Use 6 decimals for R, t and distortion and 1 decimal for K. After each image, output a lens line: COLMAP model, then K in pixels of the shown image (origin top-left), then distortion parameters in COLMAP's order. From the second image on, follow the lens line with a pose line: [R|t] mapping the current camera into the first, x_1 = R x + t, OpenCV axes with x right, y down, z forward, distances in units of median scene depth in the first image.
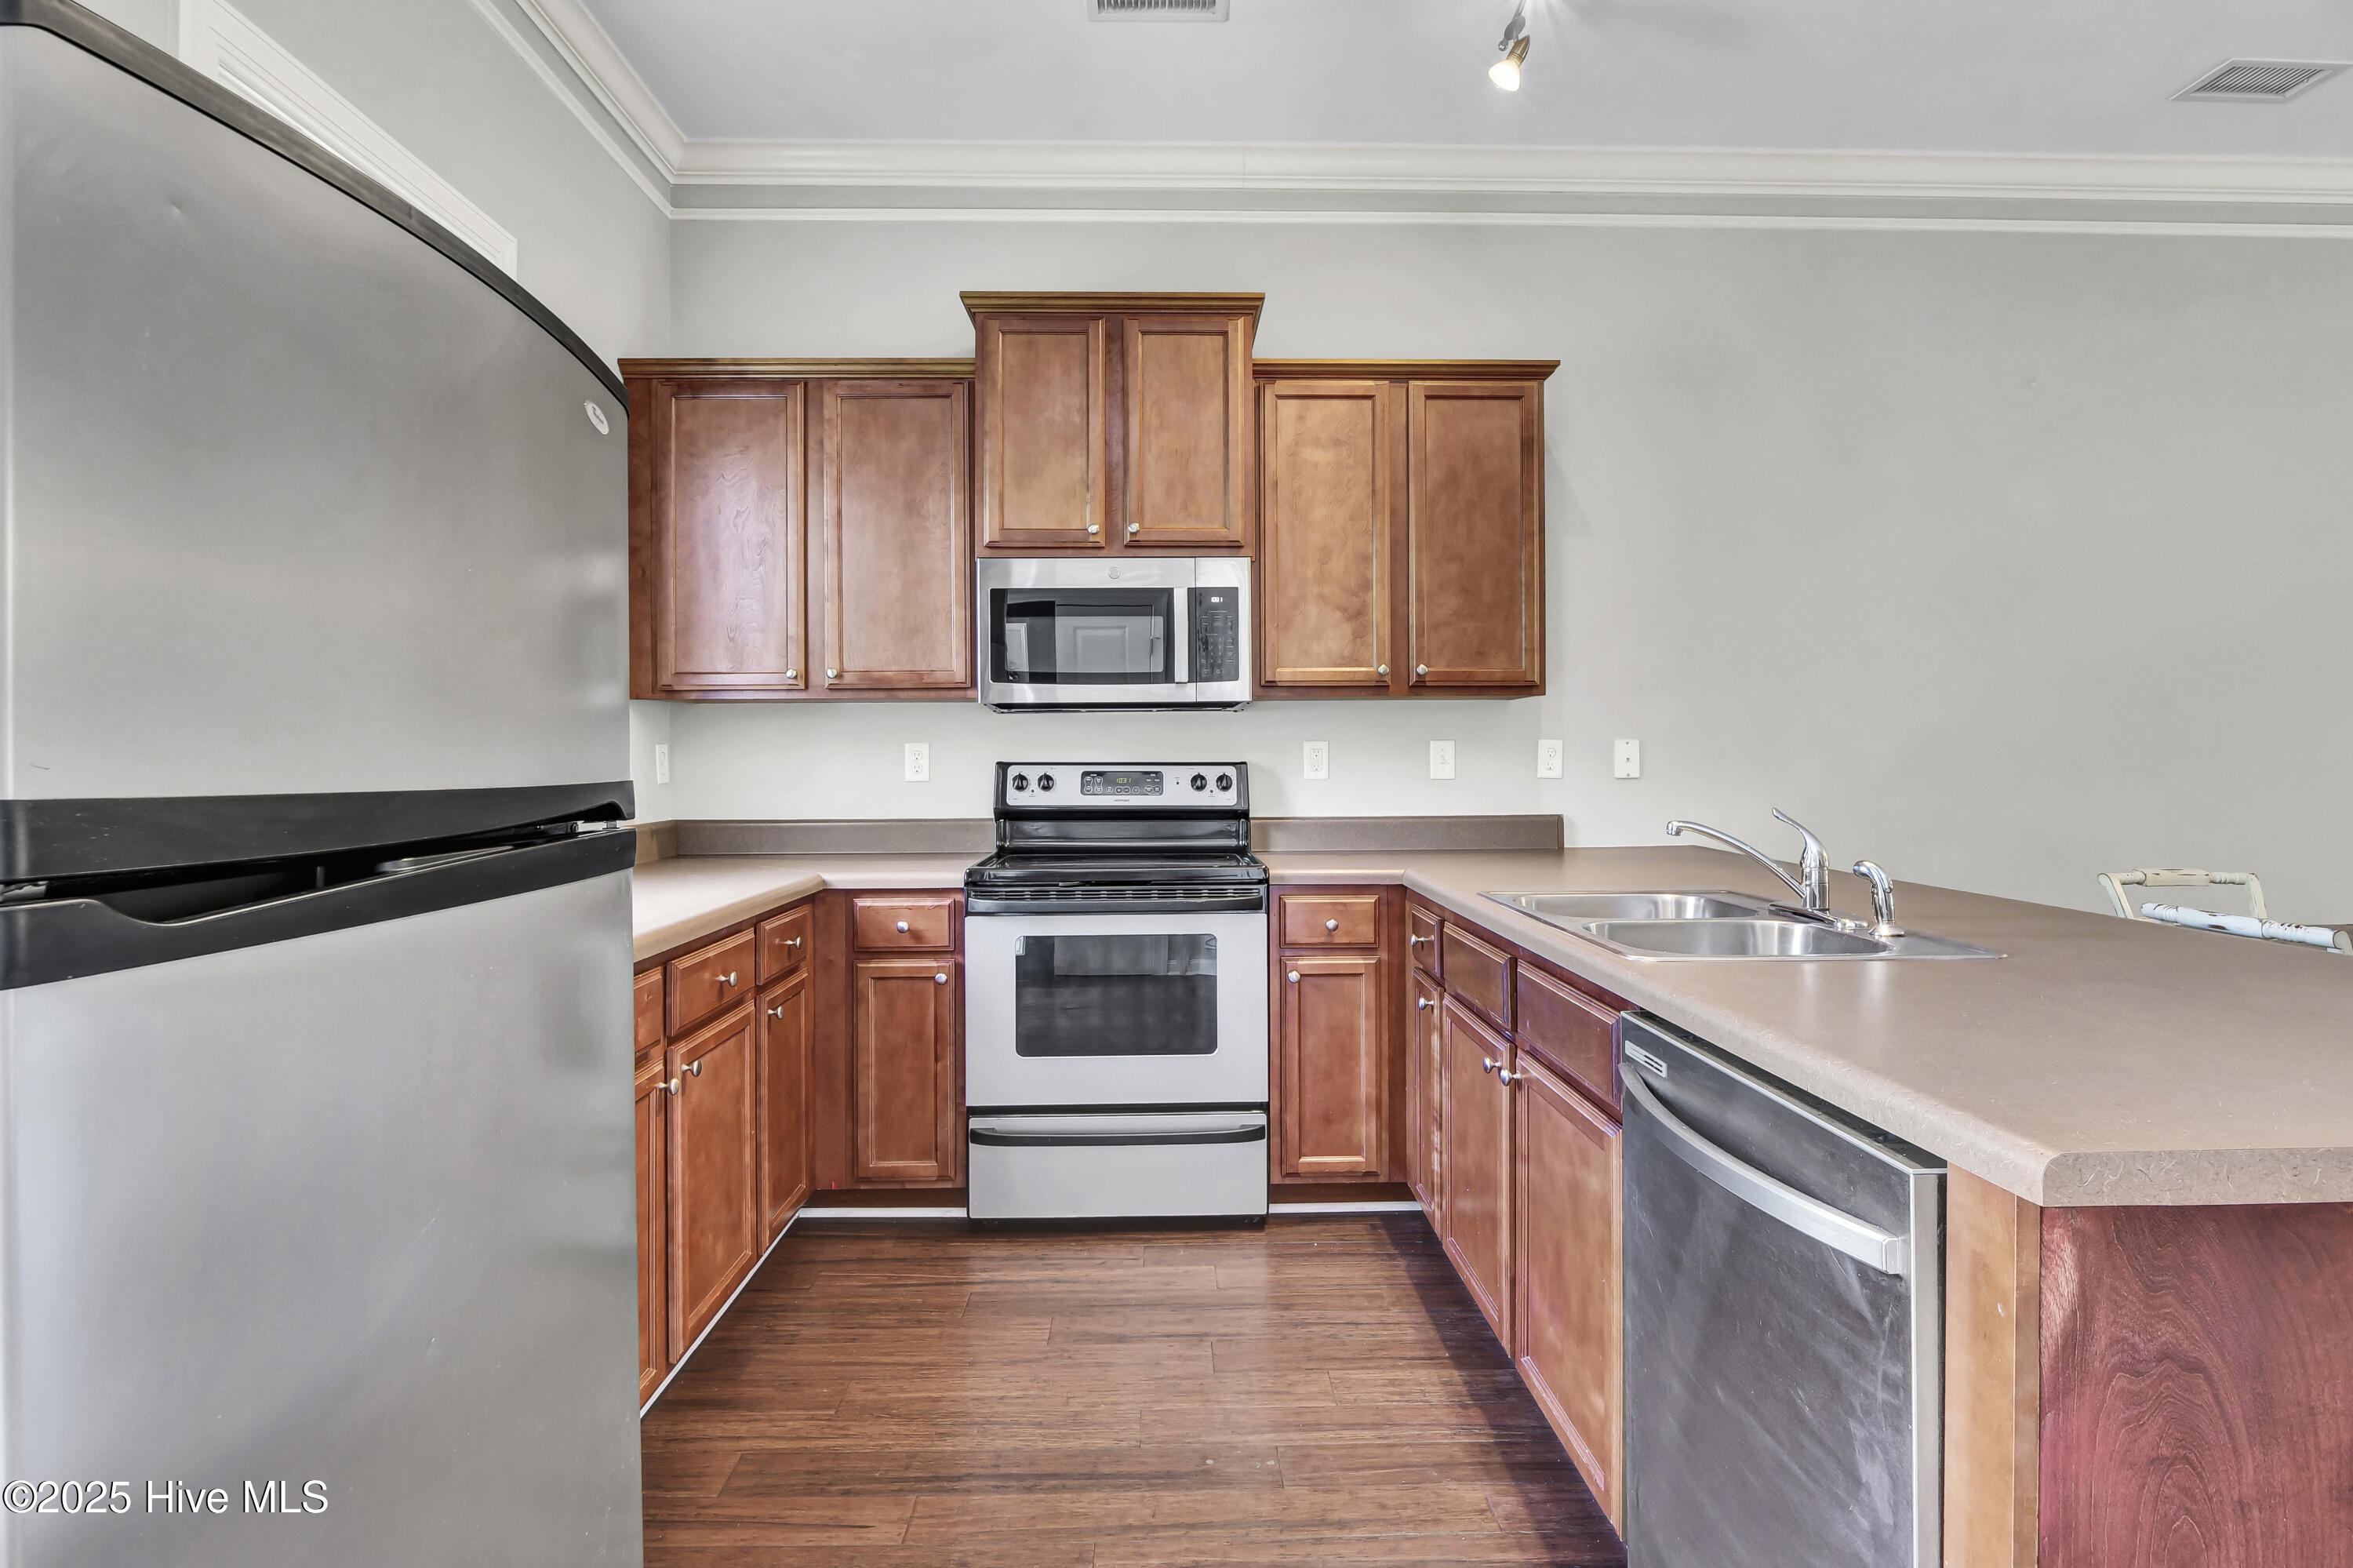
lens RADIAL K [[1172.8, 0, 1184.7], [0, 1172.8, 741.7], [0, 0, 1]] dist [-0.004008, -0.004666]
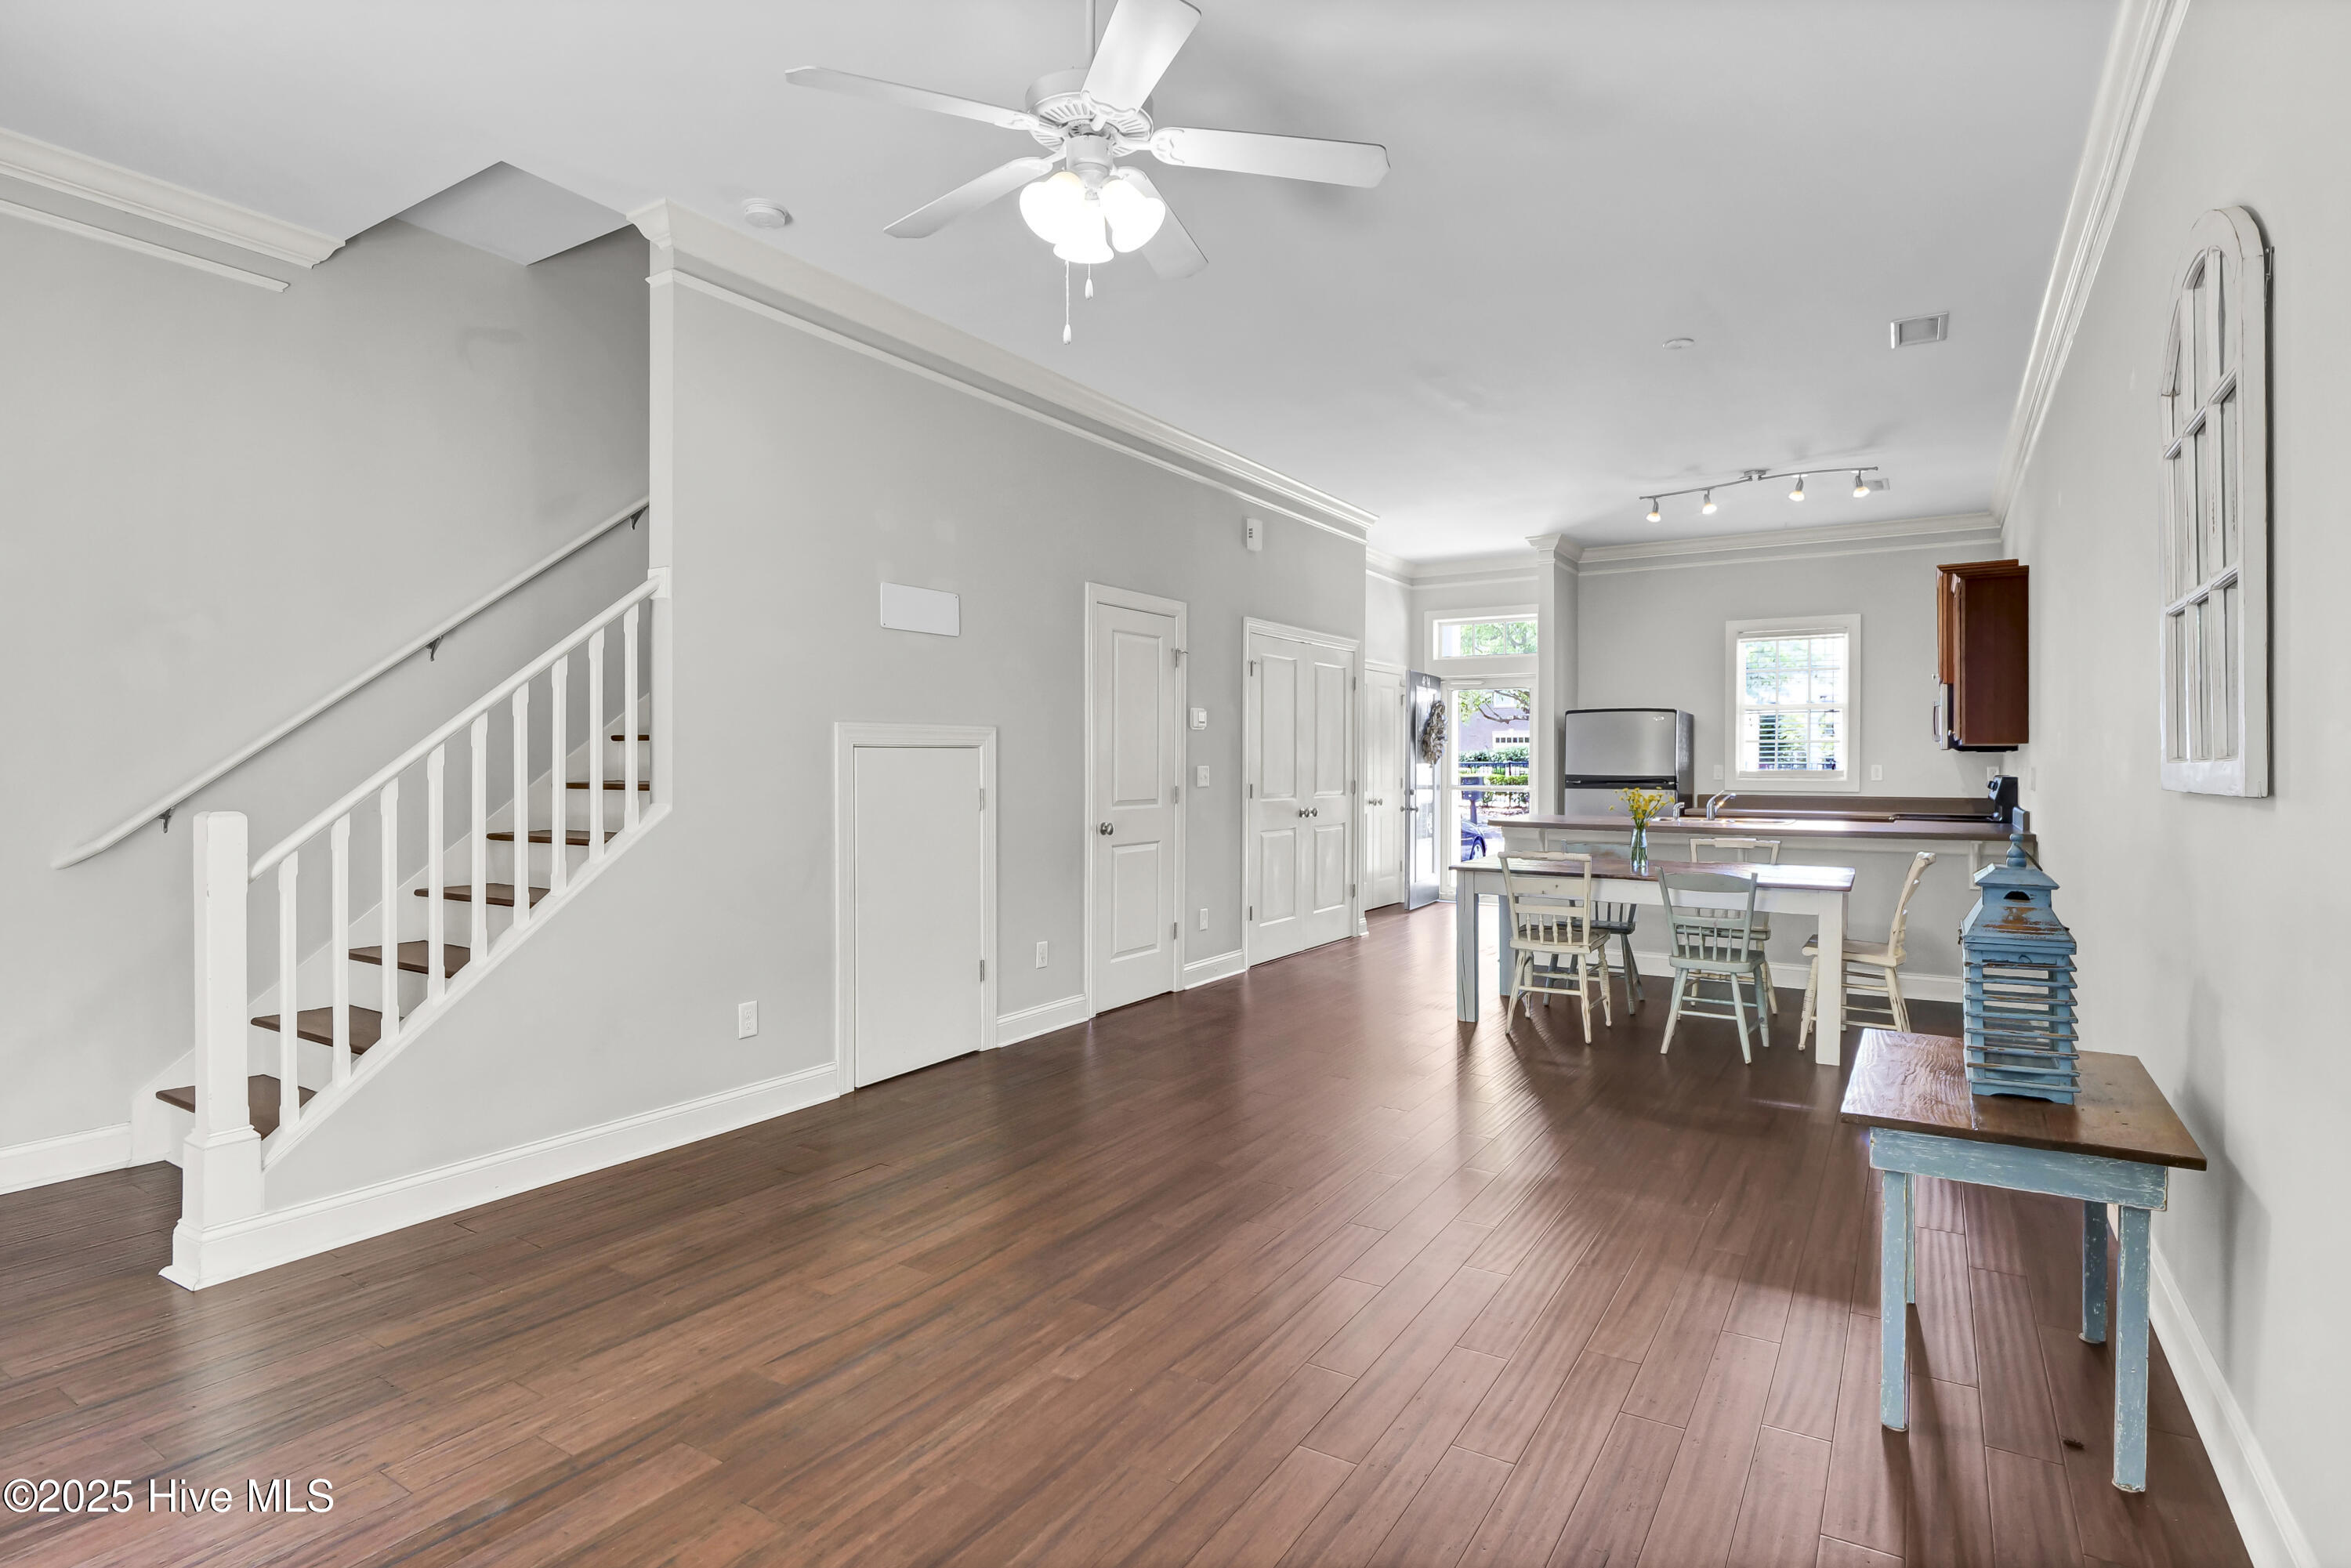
lens RADIAL K [[1171.7, 0, 1187.0], [0, 1171.7, 761.8], [0, 0, 1]] dist [-0.004008, -0.004666]
pose [[-0.559992, 0.004328, -0.828487, 2.637750], [0.014137, 0.999891, -0.004331, -0.019744], [0.828378, -0.014138, -0.559992, 1.036112]]
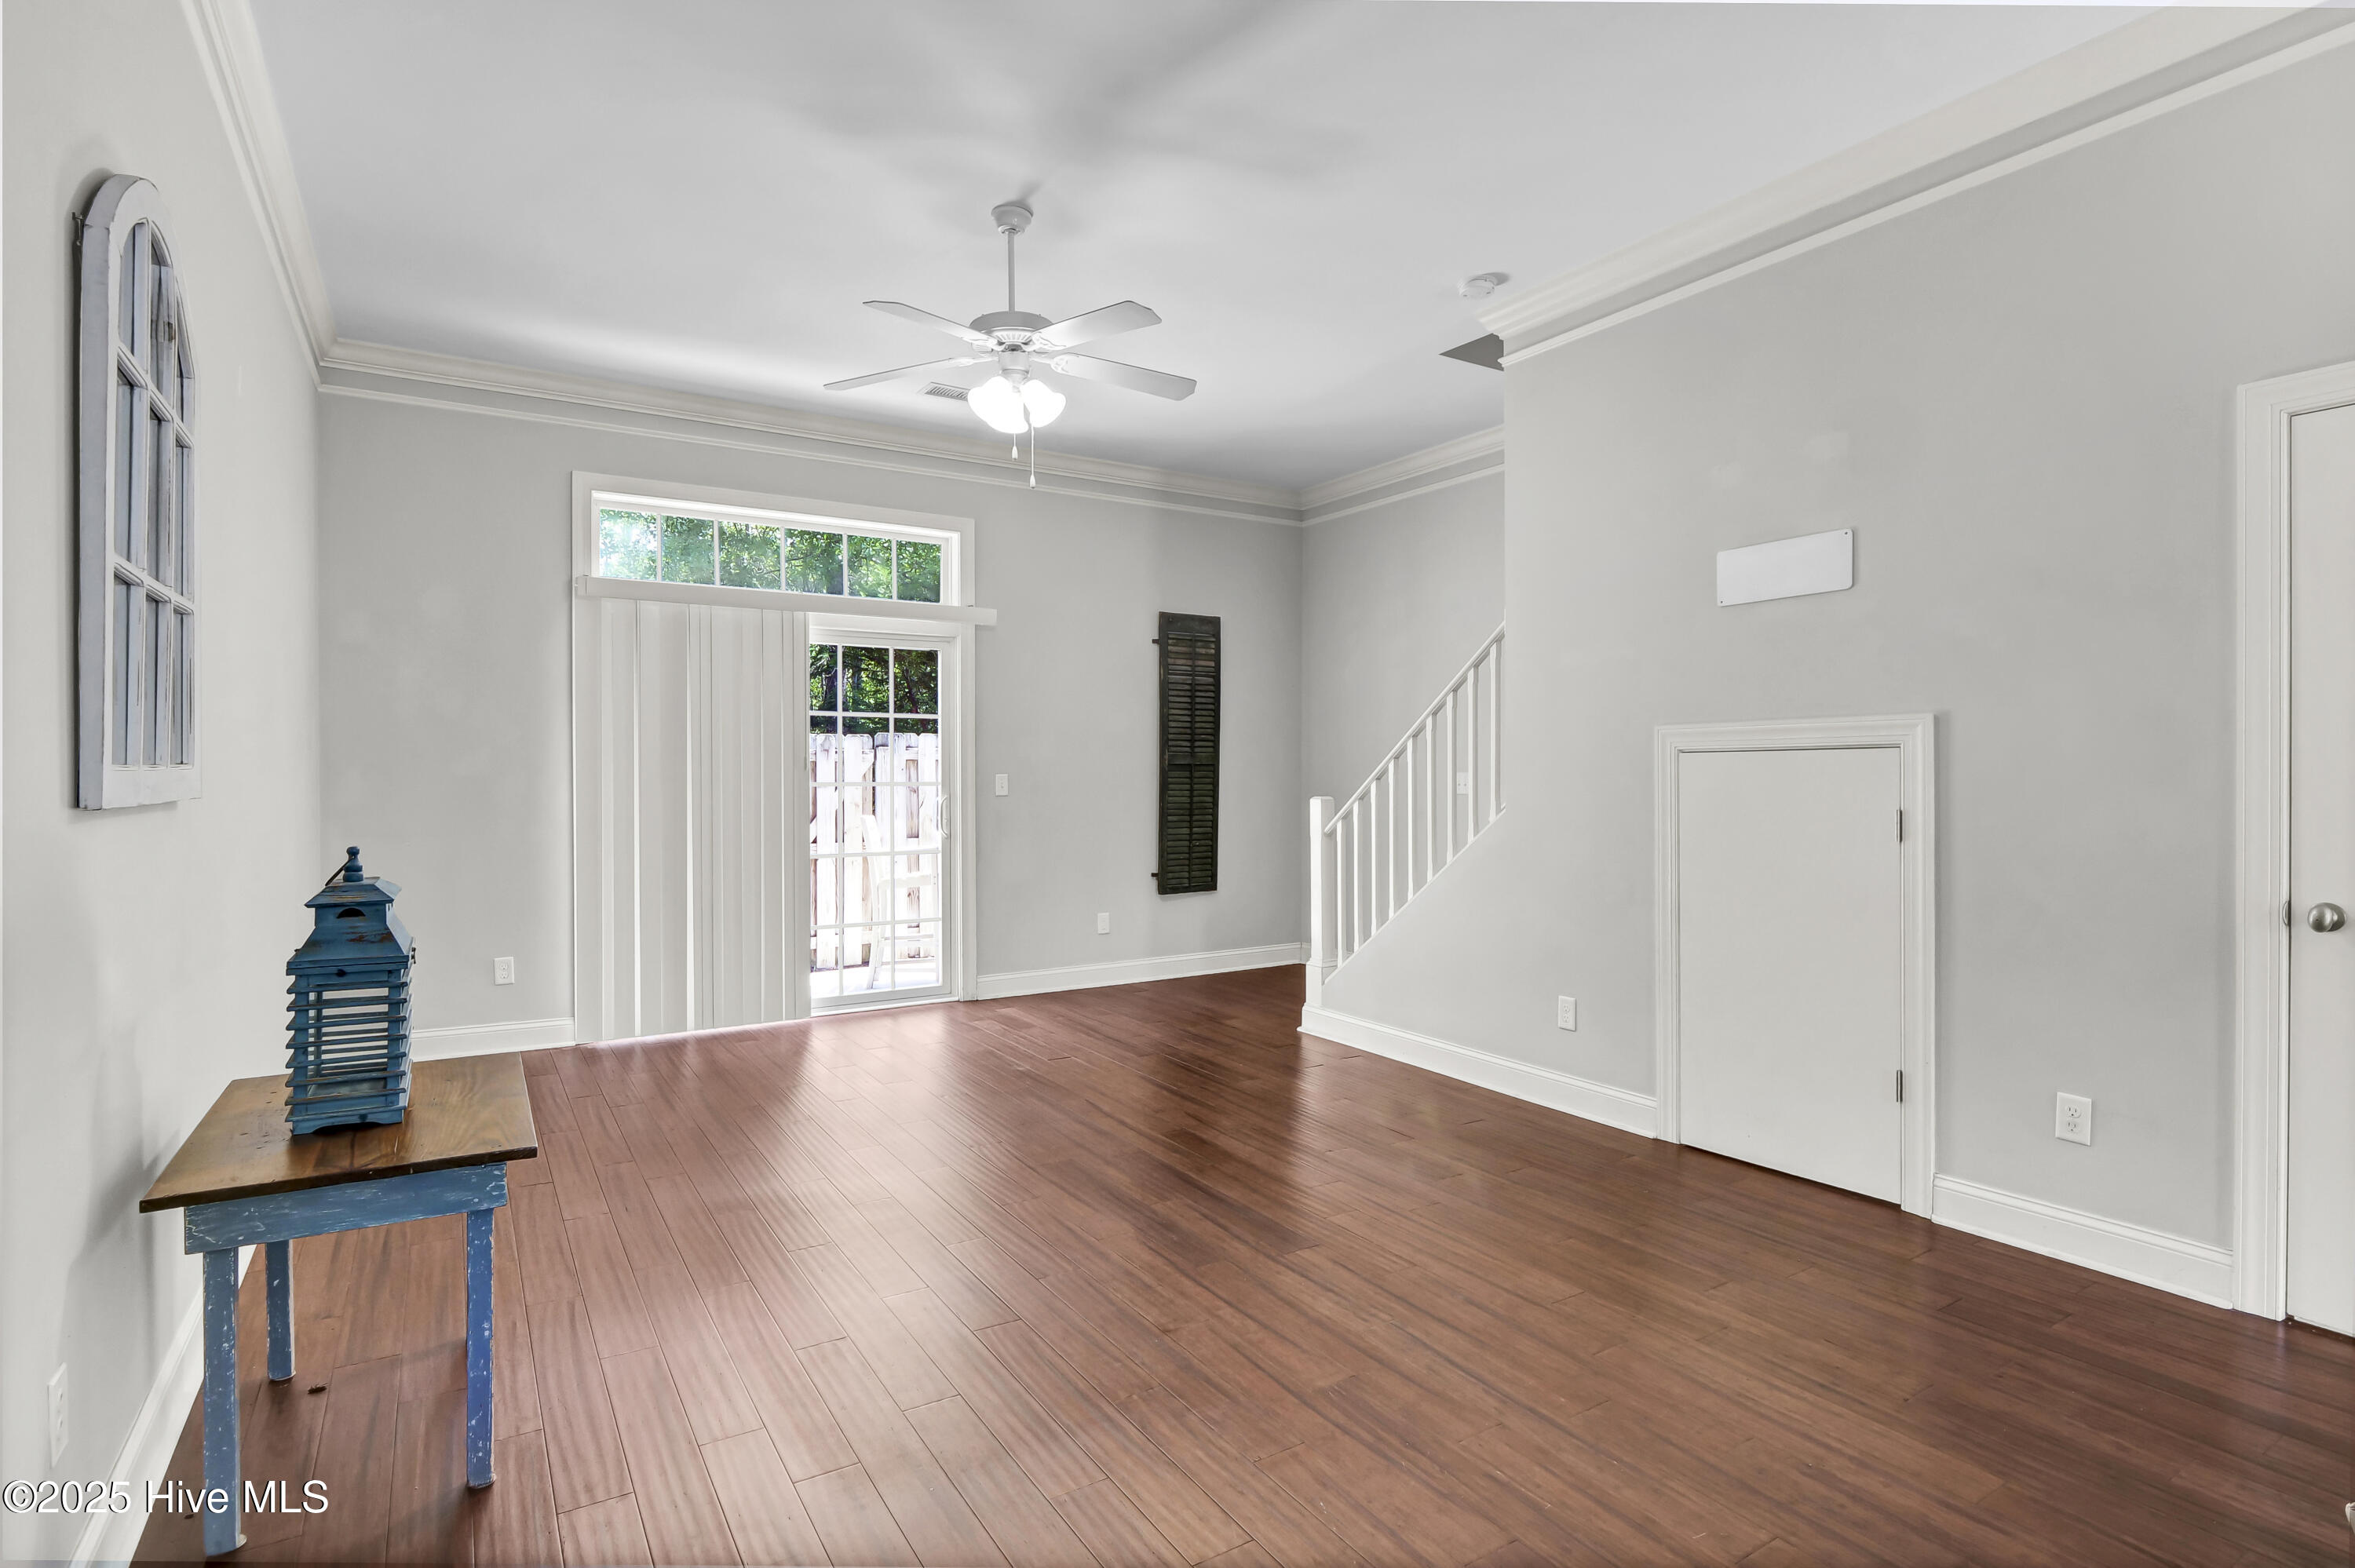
lens RADIAL K [[1173.6, 0, 1203.1], [0, 1173.6, 786.5], [0, 0, 1]] dist [-0.004008, -0.004666]
pose [[-0.512320, -0.004471, 0.858783, 0.933113], [-0.007023, 0.999975, 0.001016, -0.011079], [-0.858766, -0.005511, -0.512338, 0.978591]]
